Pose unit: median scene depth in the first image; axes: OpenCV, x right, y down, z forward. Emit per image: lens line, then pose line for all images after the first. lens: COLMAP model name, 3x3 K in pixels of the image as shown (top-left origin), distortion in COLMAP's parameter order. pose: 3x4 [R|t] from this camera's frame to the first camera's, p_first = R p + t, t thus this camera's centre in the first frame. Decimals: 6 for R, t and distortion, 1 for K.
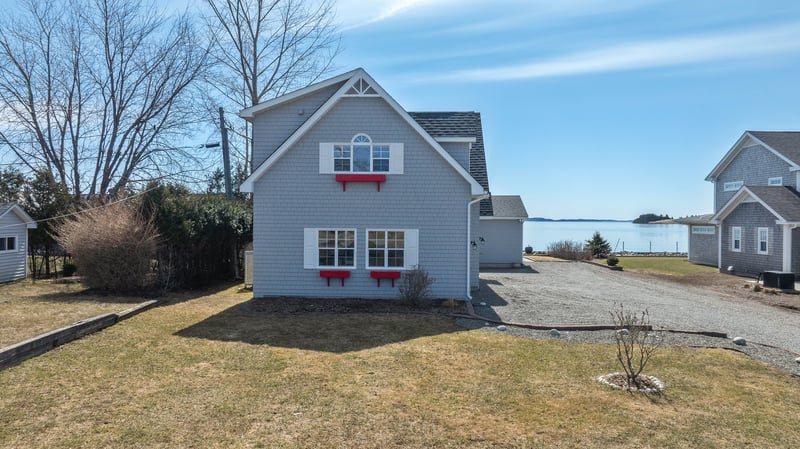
lens RADIAL K [[561.4, 0, 401.2], [0, 561.4, 226.9], [0, 0, 1]] dist [-0.017872, 0.011196]
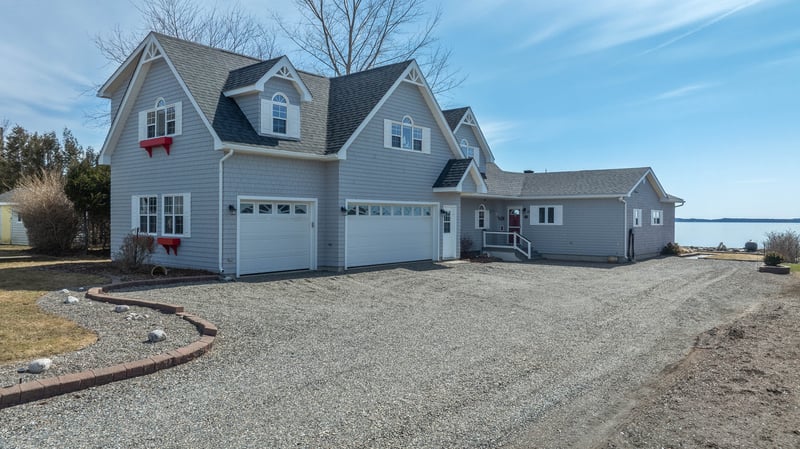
lens RADIAL K [[561.4, 0, 399.5], [0, 561.4, 221.3], [0, 0, 1]] dist [-0.017872, 0.011196]
pose [[0.793836, 0.000170, -0.608132, 0.854822], [-0.008608, 0.999903, -0.010957, 0.057271], [0.608071, 0.013932, 0.793760, 0.479521]]
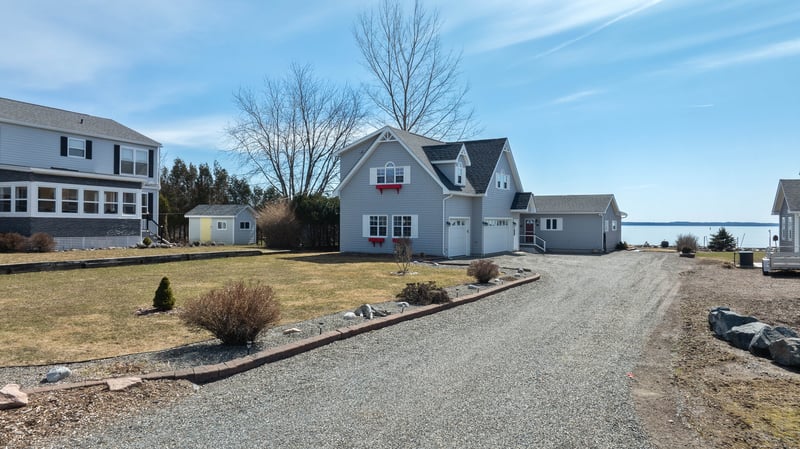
lens RADIAL K [[578.0, 0, 397.0], [0, 578.0, 223.7], [0, 0, 1]] dist [-0.007059, 0.000018]
pose [[0.885998, -0.000734, -0.463688, 0.802239], [-0.006249, 0.999889, -0.013524, 0.055735], [0.463646, 0.014880, 0.885895, -0.619393]]
